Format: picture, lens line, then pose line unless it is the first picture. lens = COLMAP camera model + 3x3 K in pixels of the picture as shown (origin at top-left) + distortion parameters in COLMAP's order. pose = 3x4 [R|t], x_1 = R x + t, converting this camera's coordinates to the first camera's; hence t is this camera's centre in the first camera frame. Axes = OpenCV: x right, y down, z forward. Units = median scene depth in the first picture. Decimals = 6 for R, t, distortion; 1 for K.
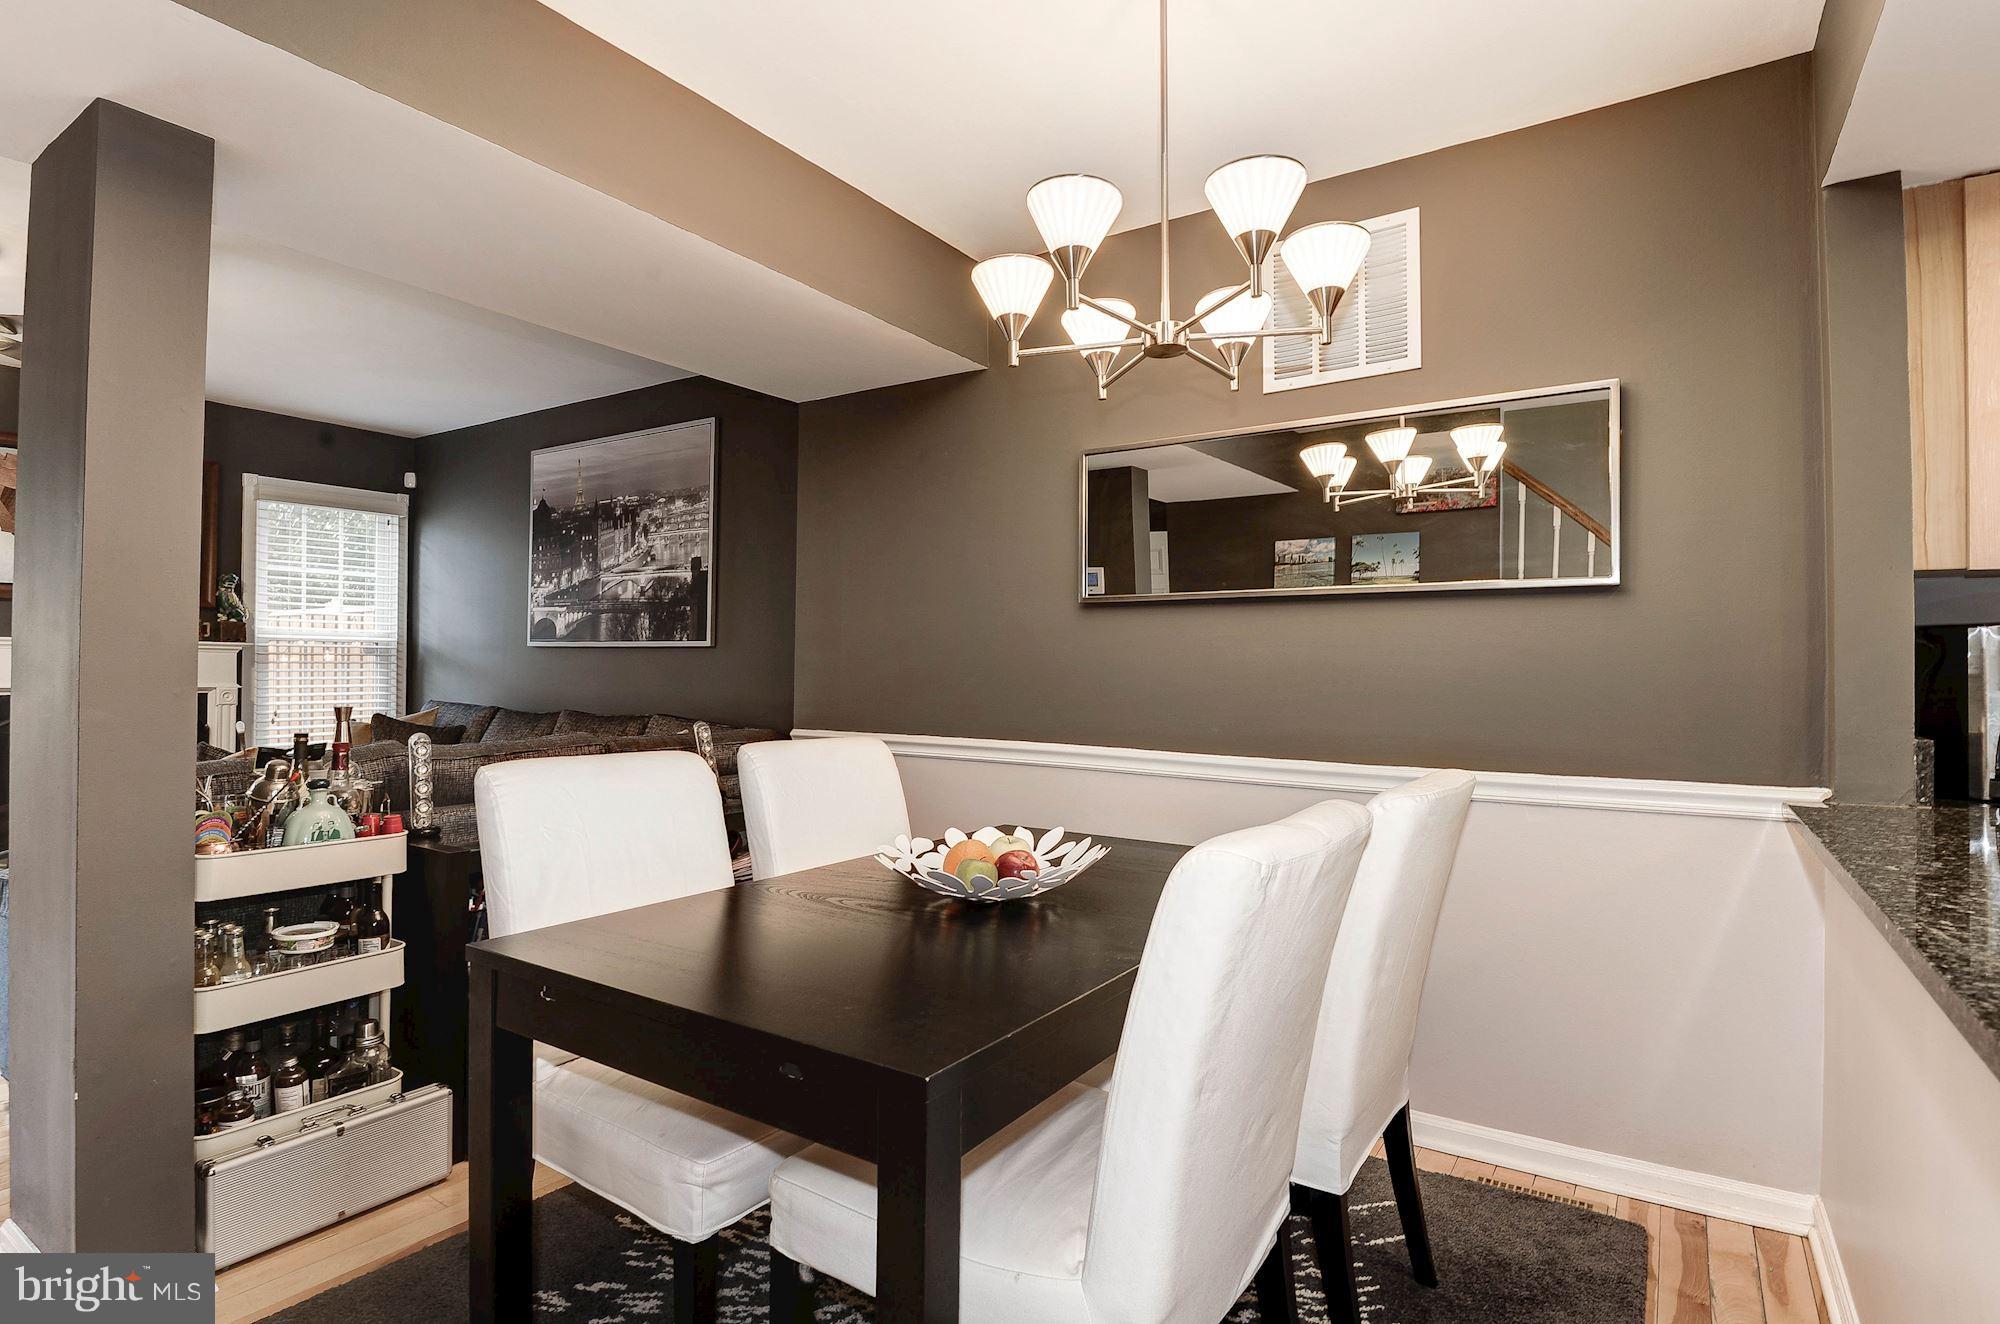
lens RADIAL K [[1039.1, 0, 1002.8], [0, 1039.1, 659.0], [0, 0, 1]] dist [-0.009826, -0.004713]
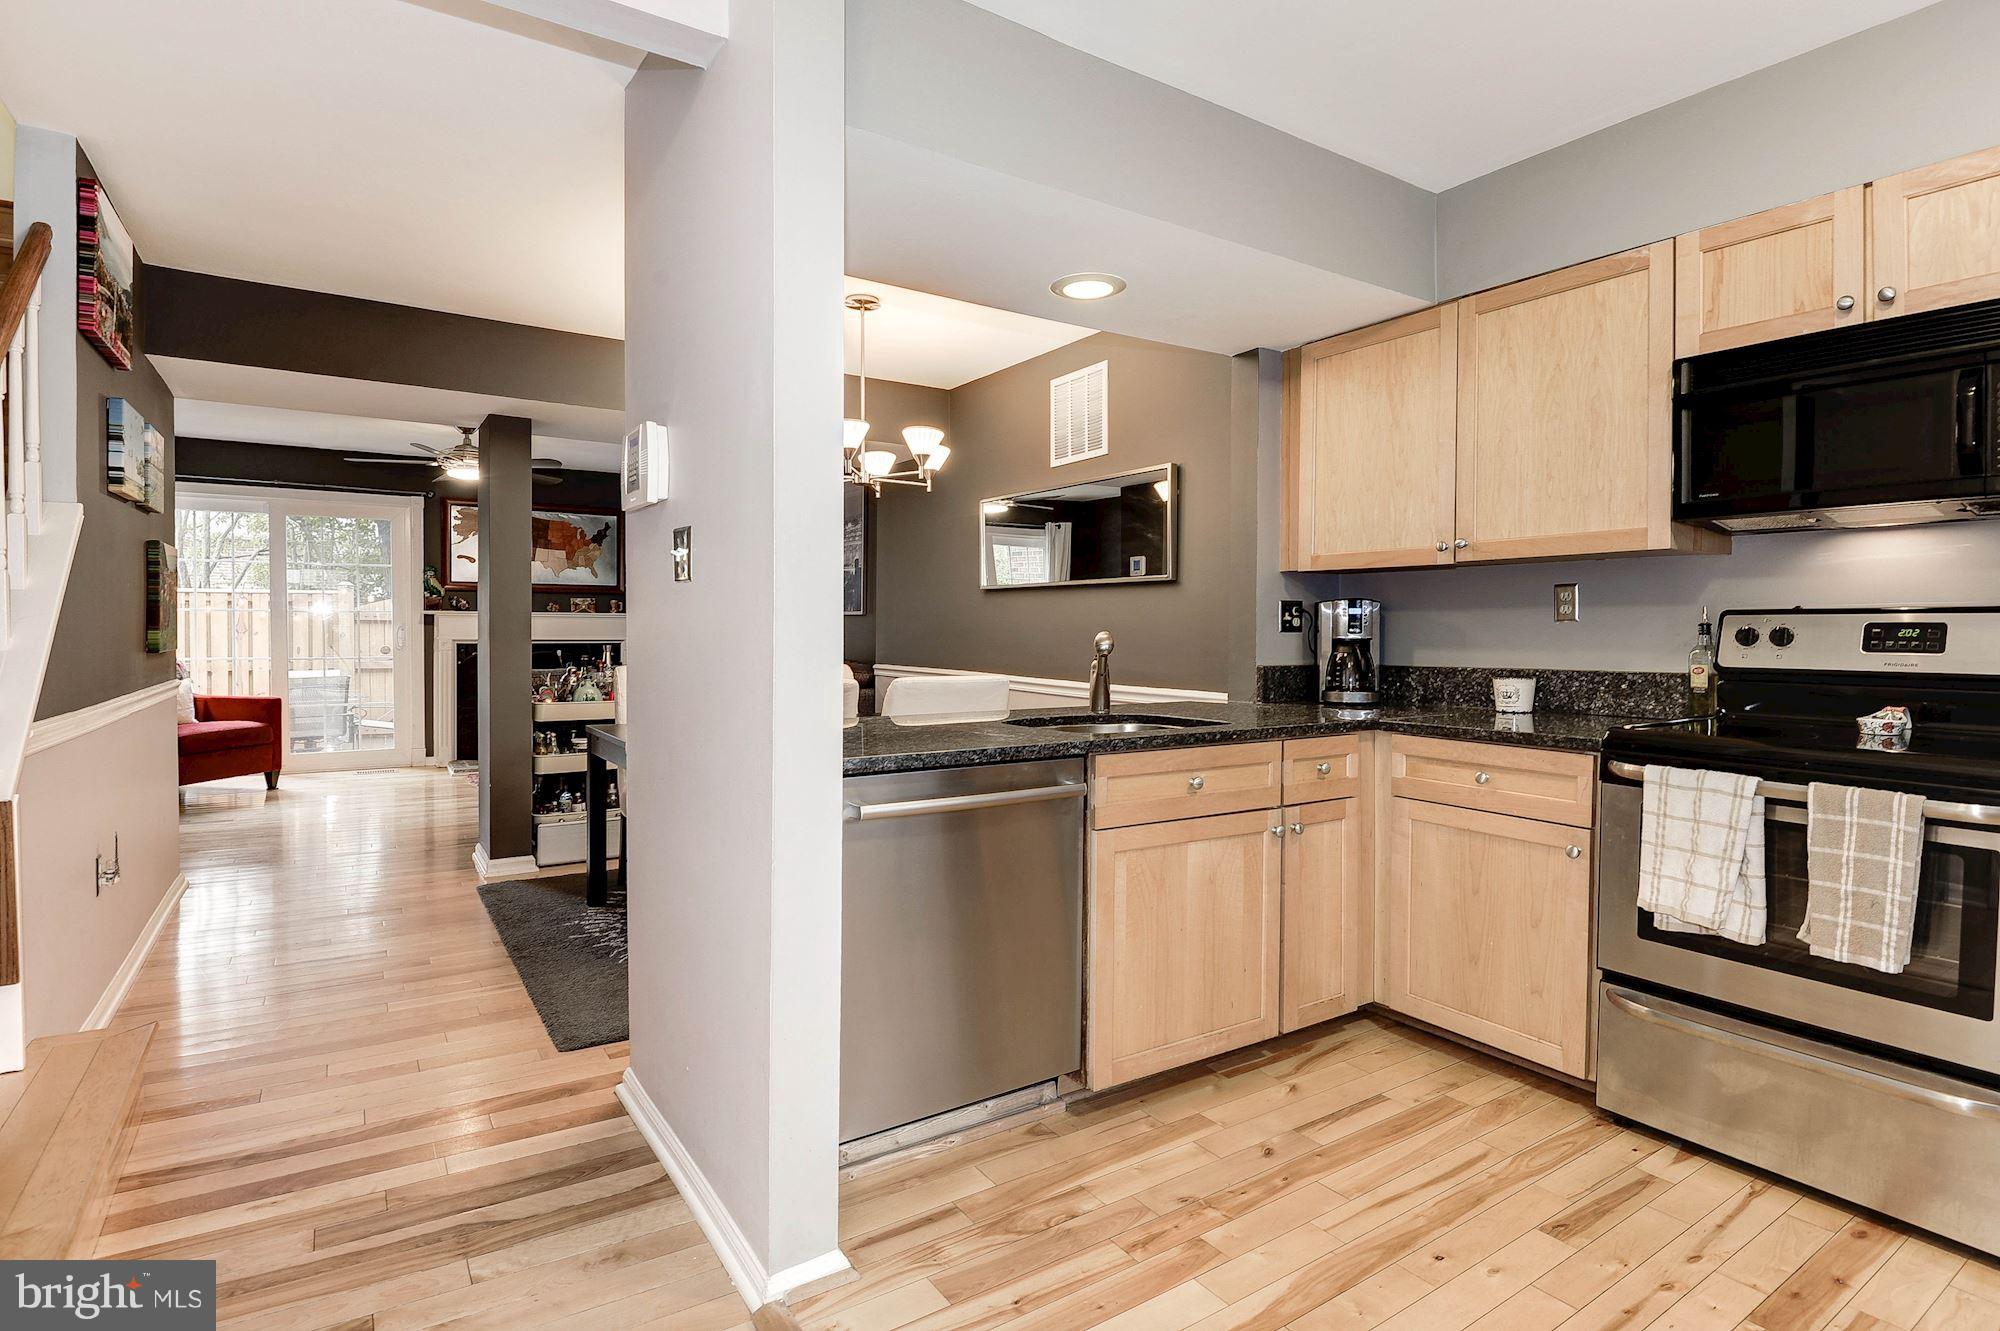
lens RADIAL K [[977.9, 0, 989.6], [0, 977.9, 643.7], [0, 0, 1]] dist [0.020144, -0.010833]
pose [[0.929929, 0.005289, -0.367701, 0.415325], [0.002382, 0.999789, 0.020403, 0.000980], [0.367731, -0.019849, 0.929720, -0.301395]]
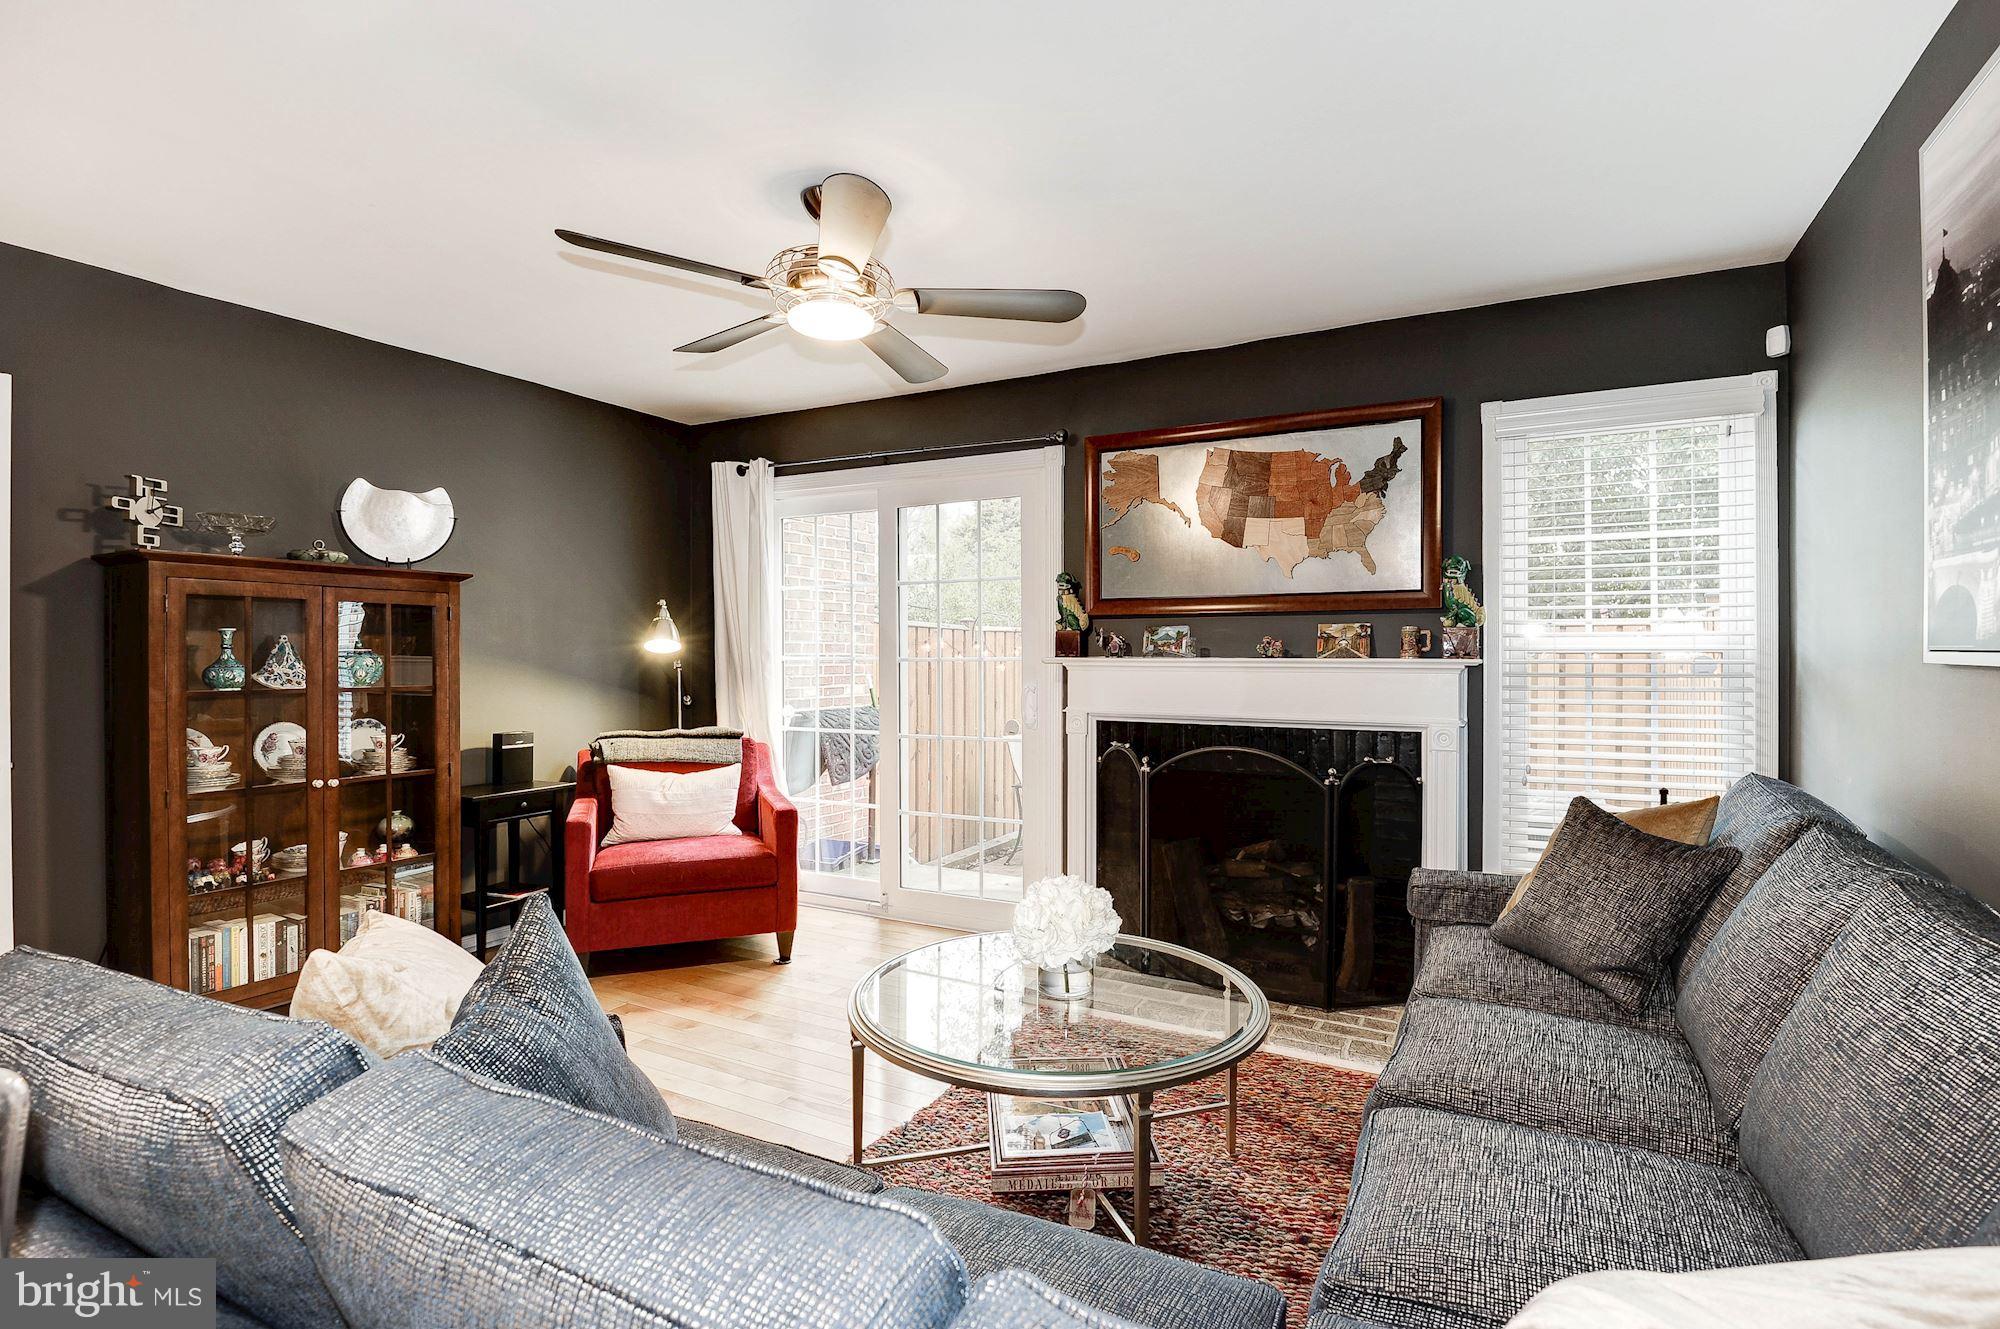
lens RADIAL K [[977.9, 0, 1035.8], [0, 977.9, 661.2], [0, 0, 1]] dist [0.020144, -0.010833]
pose [[0.129218, -0.002197, -0.991614, -0.153622], [0.009997, 0.999950, -0.000913, -0.017468], [0.991566, -0.009796, 0.129234, 0.678140]]
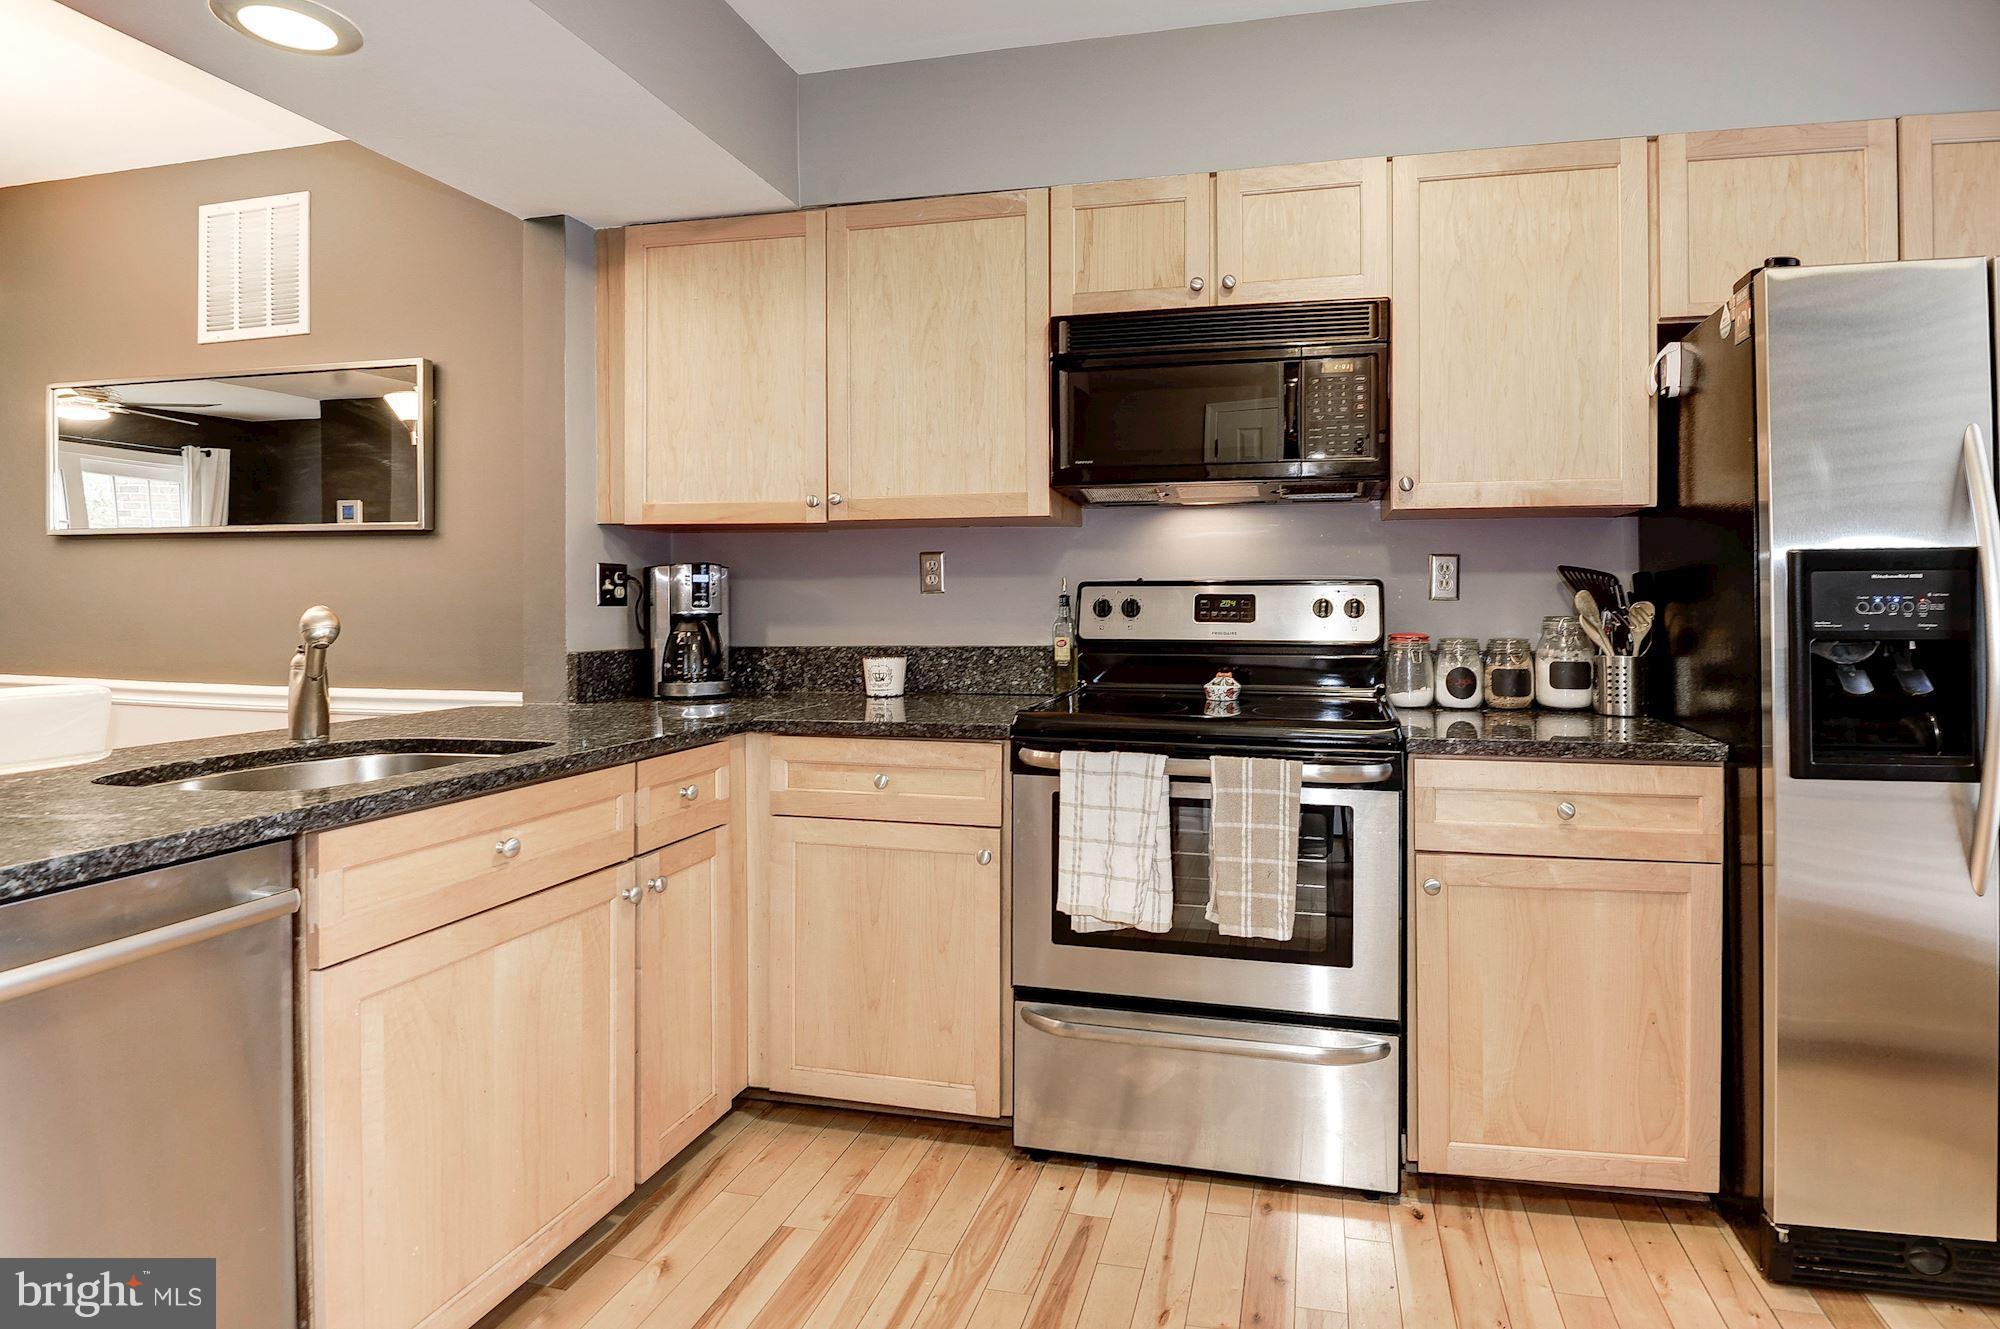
lens RADIAL K [[1035.9, 0, 1054.4], [0, 1035.9, 603.6], [0, 0, 1]] dist [-0.002578, -0.012961]
pose [[0.926223, -0.003353, 0.376961, 0.369181], [0.000400, 0.999969, 0.007912, 0.002193], [-0.376976, -0.007178, 0.926195, -0.173943]]
